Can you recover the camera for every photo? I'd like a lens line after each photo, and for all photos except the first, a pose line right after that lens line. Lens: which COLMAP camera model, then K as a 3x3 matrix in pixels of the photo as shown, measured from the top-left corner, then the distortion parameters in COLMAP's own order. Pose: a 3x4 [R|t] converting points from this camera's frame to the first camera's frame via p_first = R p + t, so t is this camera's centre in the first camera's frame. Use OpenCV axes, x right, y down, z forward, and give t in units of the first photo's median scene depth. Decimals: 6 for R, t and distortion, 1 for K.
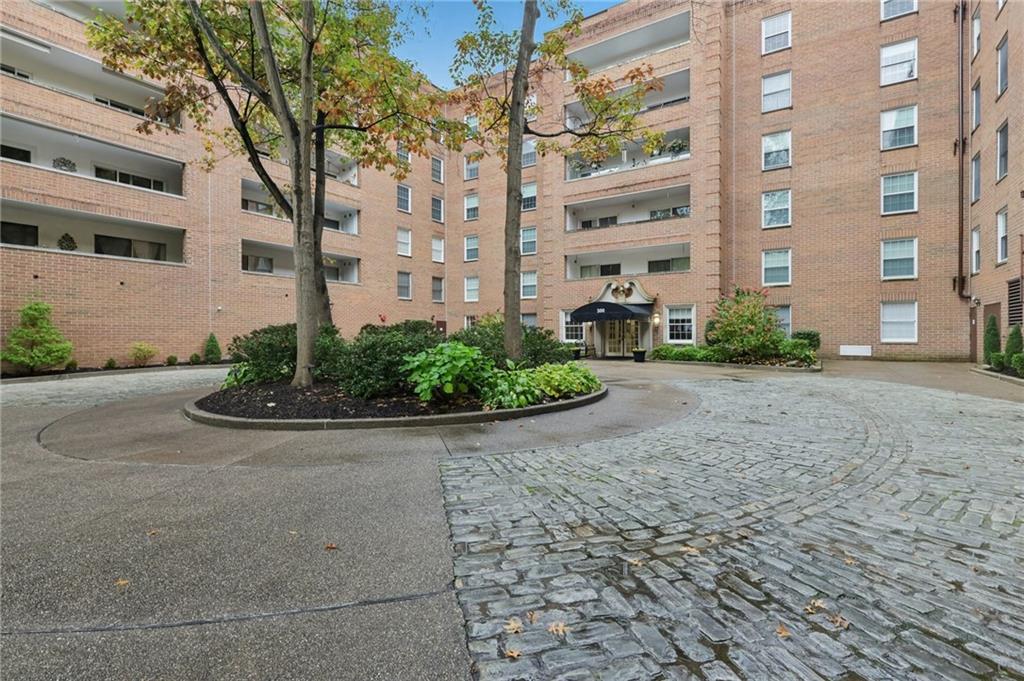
lens RADIAL K [[472.7, 0, 511.7], [0, 472.7, 338.3], [0, 0, 1]] dist [0.005530, 0.000827]
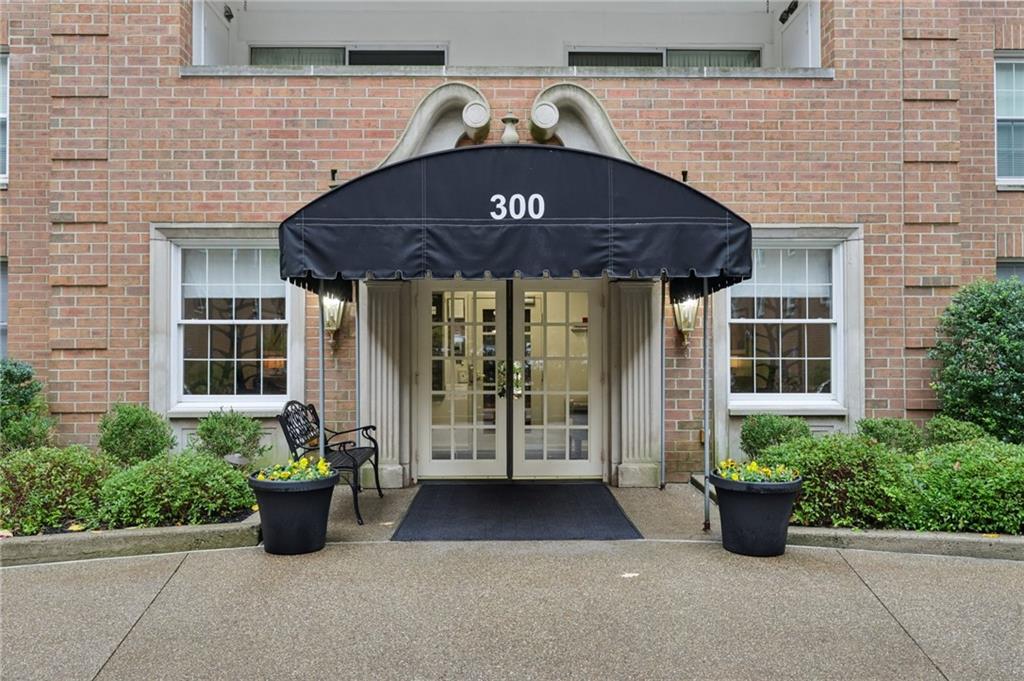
lens RADIAL K [[849.2, 0, 512.6], [0, 849.2, 343.2], [0, 0, 1]] dist [-0.015322, -0.004493]
pose [[0.837715, 0.011058, 0.545995, 0.046636], [-0.000664, 0.999815, -0.019230, -0.012448], [-0.546107, 0.015747, 0.837568, 0.735458]]
